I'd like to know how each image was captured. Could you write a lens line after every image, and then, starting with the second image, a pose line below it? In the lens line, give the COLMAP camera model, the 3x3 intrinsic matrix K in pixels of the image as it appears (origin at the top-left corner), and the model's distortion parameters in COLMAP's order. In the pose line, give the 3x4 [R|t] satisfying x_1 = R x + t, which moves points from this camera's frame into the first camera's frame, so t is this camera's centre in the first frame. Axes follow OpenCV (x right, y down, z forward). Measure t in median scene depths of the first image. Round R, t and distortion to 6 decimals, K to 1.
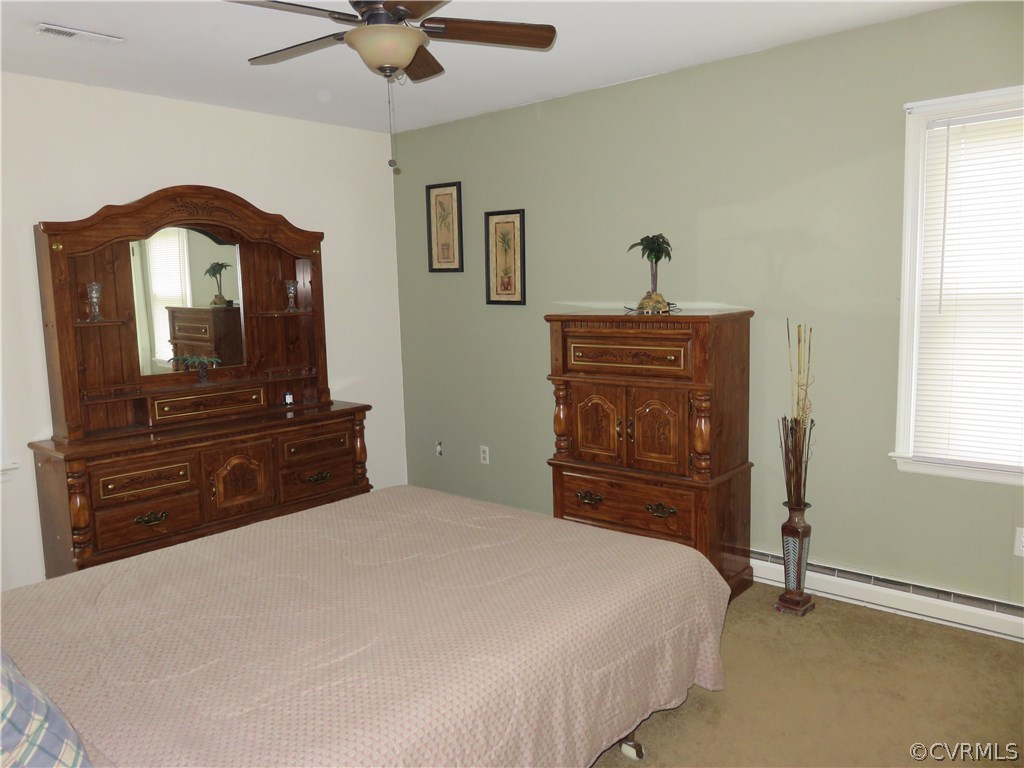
lens RADIAL K [[764.3, 0, 508.0], [0, 764.3, 382.6], [0, 0, 1]] dist [-0.002149, -0.005471]
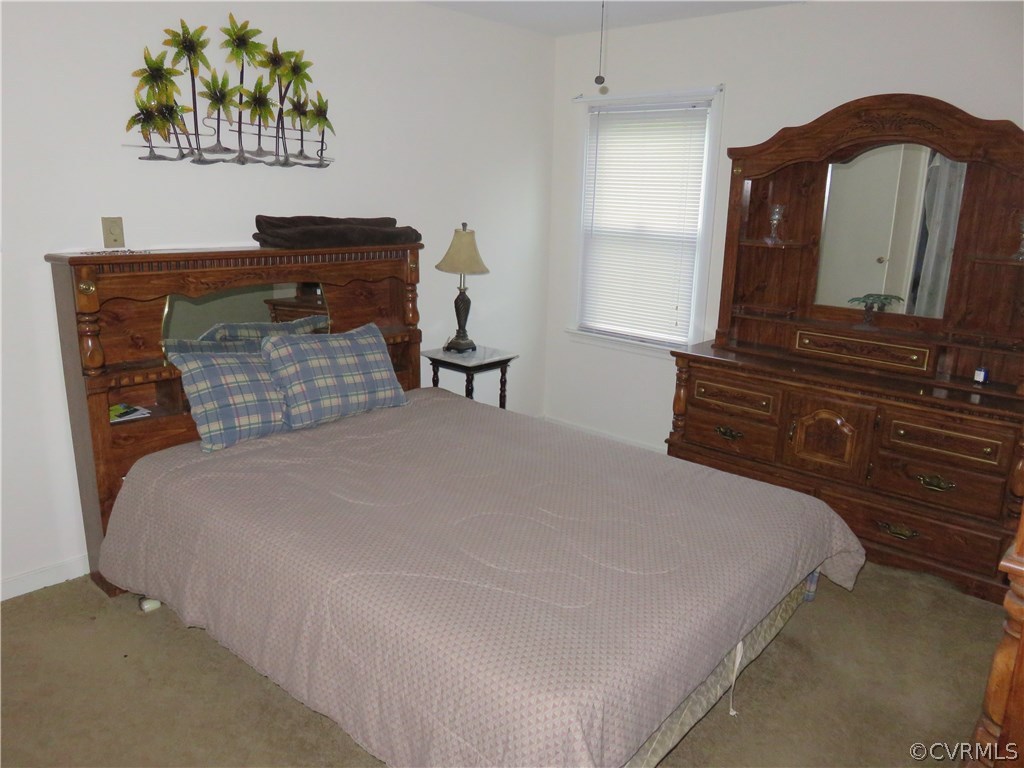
lens RADIAL K [[764.3, 0, 508.7], [0, 764.3, 379.3], [0, 0, 1]] dist [-0.002149, -0.005471]
pose [[-0.013180, 0.267691, -0.963415, 0.496318], [-0.149716, 0.952109, 0.266597, -0.119793], [0.988641, 0.147752, 0.027529, 0.606599]]
